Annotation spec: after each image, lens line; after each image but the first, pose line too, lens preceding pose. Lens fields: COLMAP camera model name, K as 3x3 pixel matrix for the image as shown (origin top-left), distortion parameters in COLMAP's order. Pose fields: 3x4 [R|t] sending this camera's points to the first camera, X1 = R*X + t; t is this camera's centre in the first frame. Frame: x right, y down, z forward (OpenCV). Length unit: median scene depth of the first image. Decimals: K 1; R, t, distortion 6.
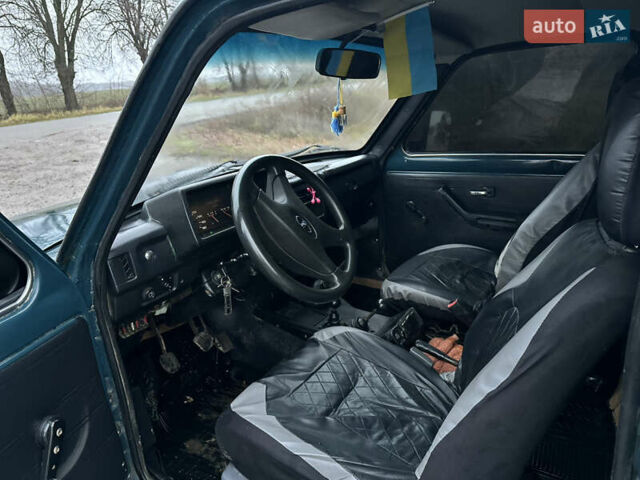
lens RADIAL K [[470.4, 0, 333.5], [0, 470.4, 240.3], [0, 0, 1]] dist [0.003880, 0.000043]
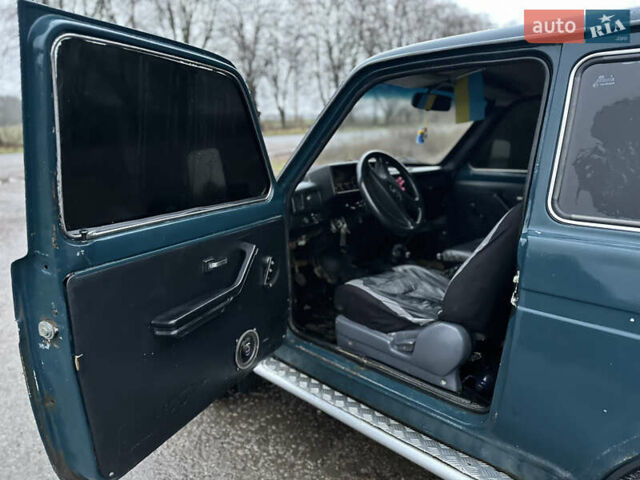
lens RADIAL K [[469.0, 0, 310.4], [0, 469.0, 239.8], [0, 0, 1]] dist [0.024428, -0.036871]
pose [[0.970948, 0.102552, -0.216200, 0.023065], [-0.118724, 0.990917, -0.063154, 0.245959], [0.207759, 0.086987, 0.974305, -0.621904]]
